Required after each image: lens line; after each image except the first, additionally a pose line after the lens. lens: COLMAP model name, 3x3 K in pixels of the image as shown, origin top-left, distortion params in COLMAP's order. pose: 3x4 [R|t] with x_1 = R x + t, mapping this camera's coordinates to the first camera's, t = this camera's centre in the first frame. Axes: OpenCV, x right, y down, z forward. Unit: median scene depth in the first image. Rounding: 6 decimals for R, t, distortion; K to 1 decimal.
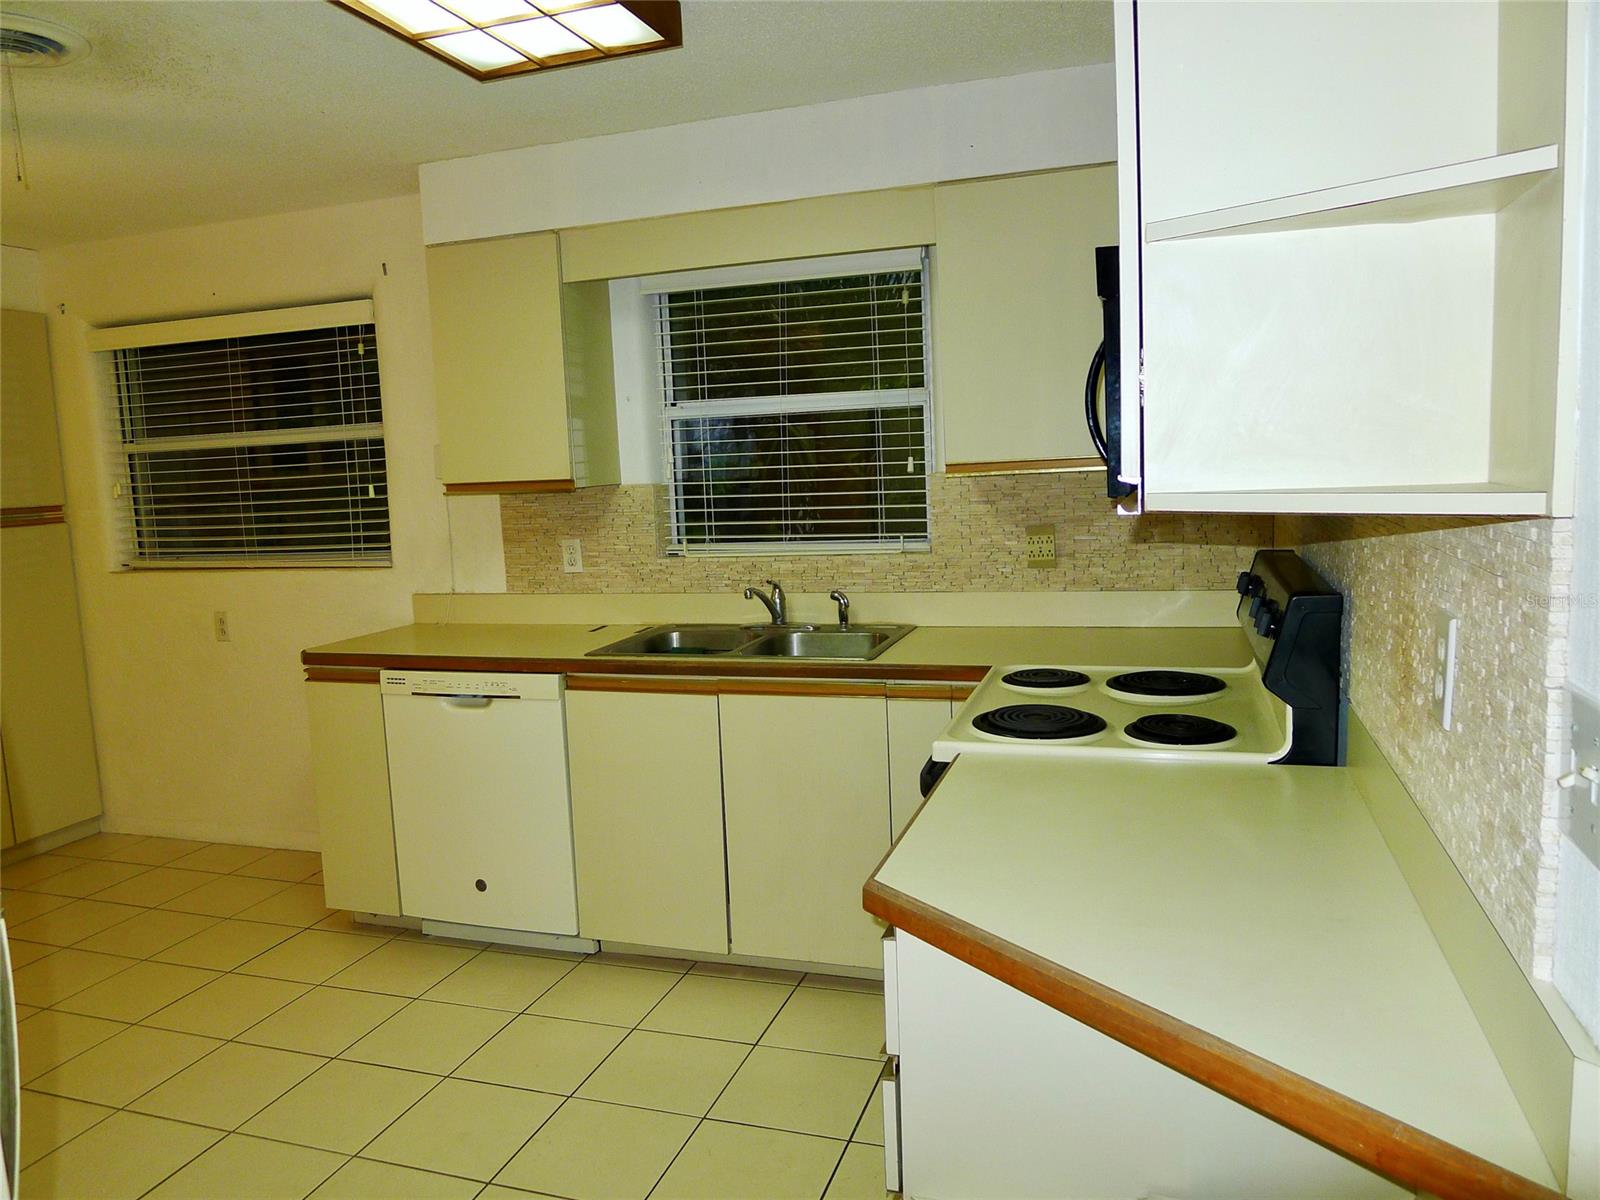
lens RADIAL K [[1151.2, 0, 800.0], [0, 1151.2, 600.0], [0, 0, 1]] dist [-0.043132, 0.001650]
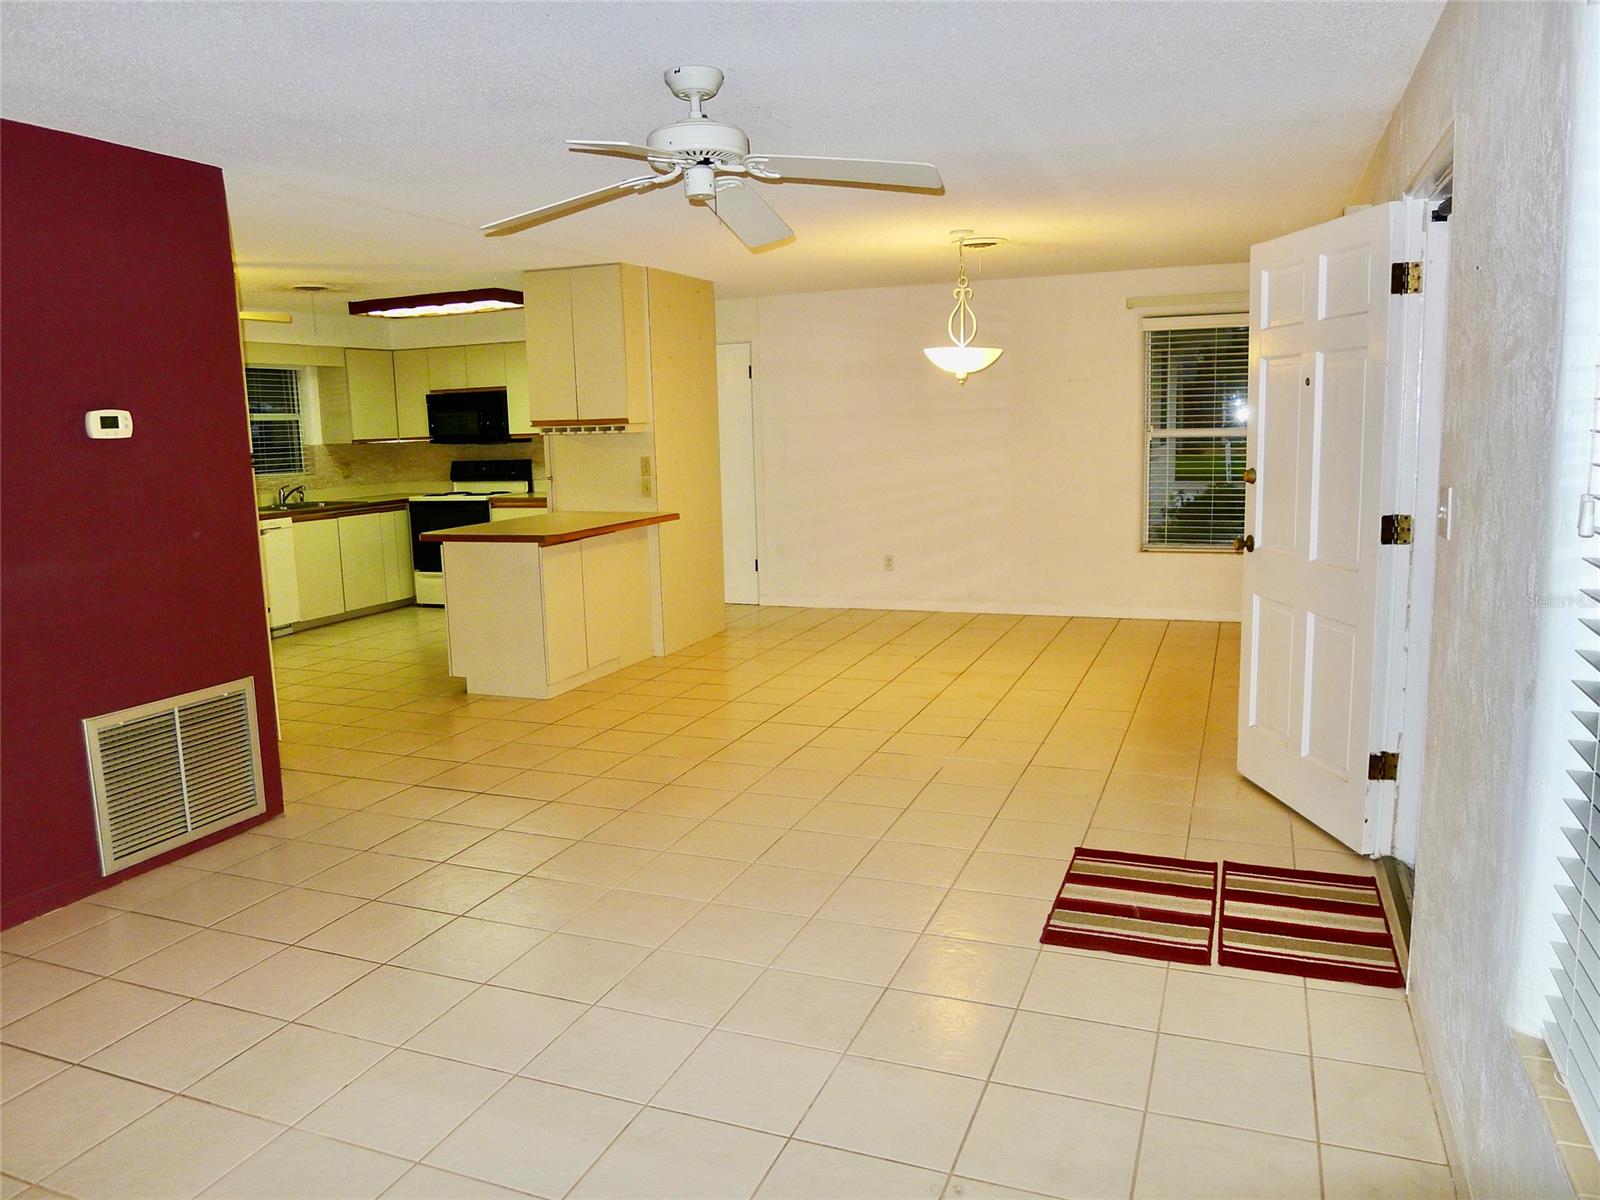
lens RADIAL K [[1151.2, 0, 800.0], [0, 1151.2, 600.0], [0, 0, 1]] dist [-0.043132, 0.001650]
pose [[0.059870, -0.111430, 0.991967, -2.283022], [0.148791, 0.983644, 0.101515, 0.132990], [-0.987055, 0.141518, 0.075470, -0.264095]]
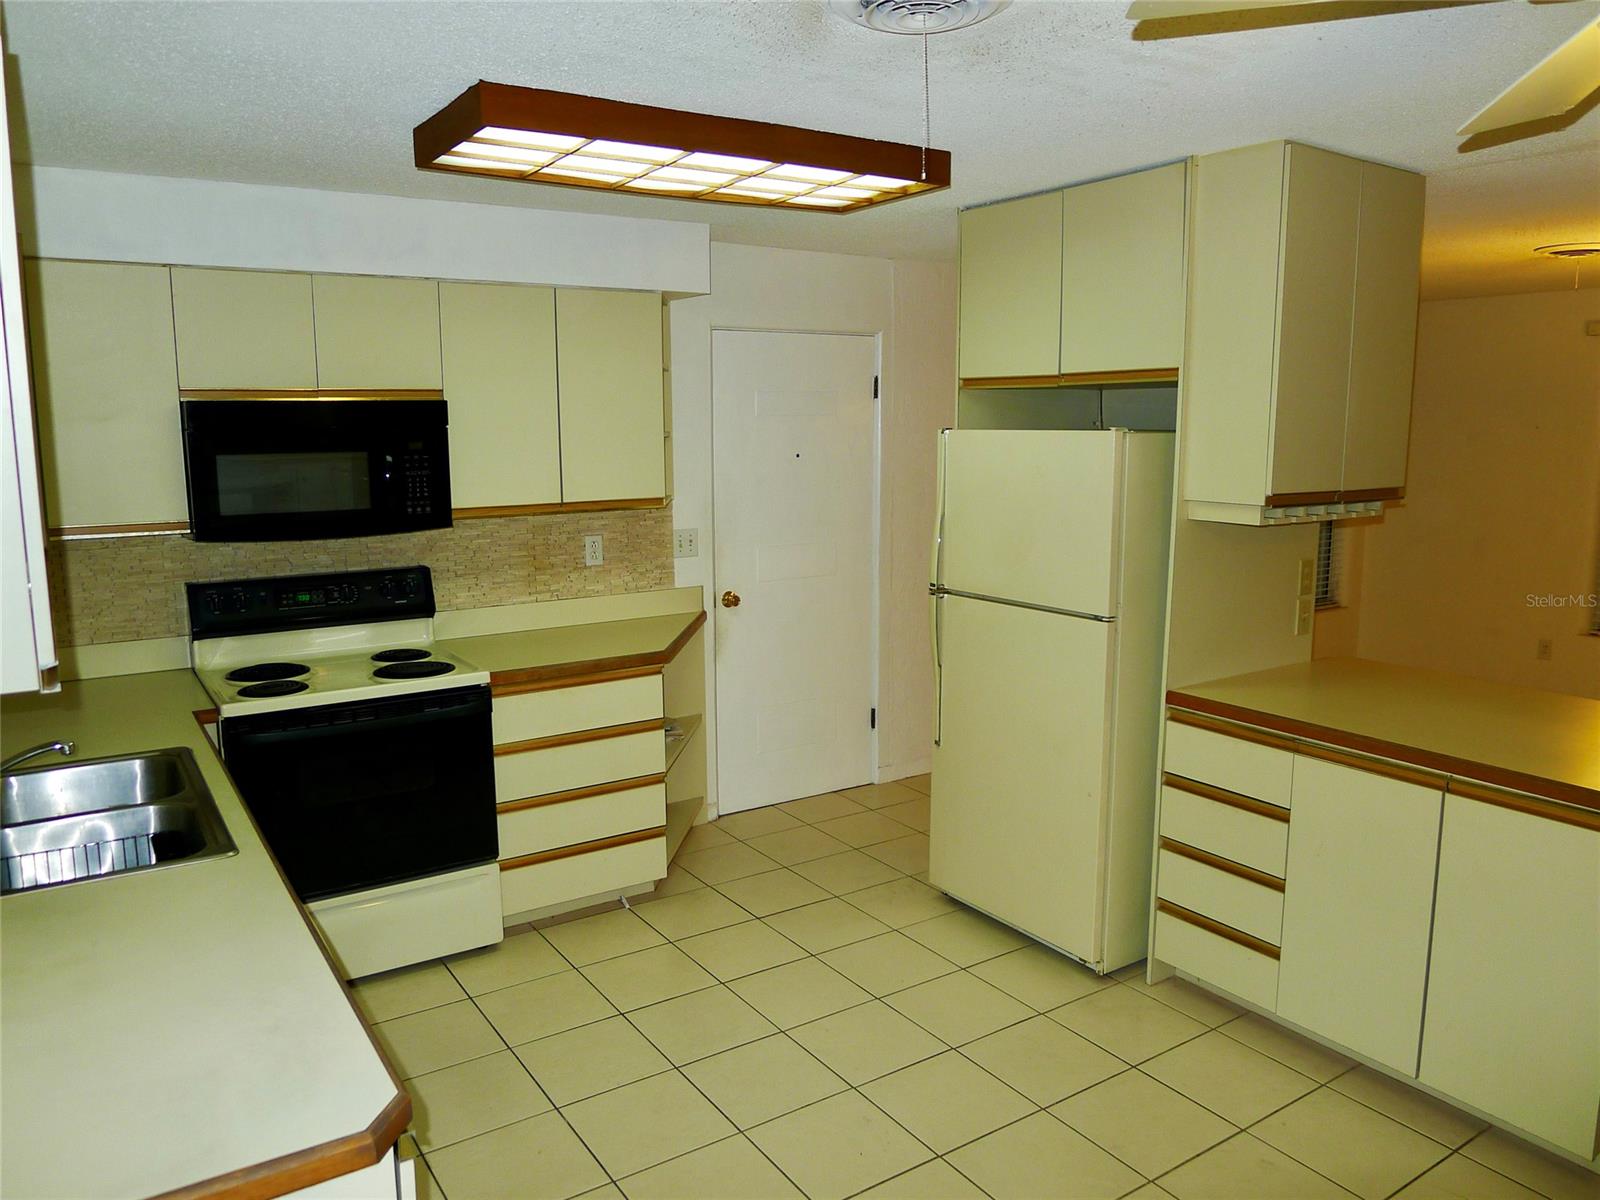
lens RADIAL K [[1151.2, 0, 800.0], [0, 1151.2, 600.0], [0, 0, 1]] dist [-0.043132, 0.001650]
pose [[-0.785873, -0.051405, 0.616248, -0.692157], [0.112072, 0.968197, 0.223684, -0.172583], [-0.608148, 0.244851, -0.755119, 1.075759]]
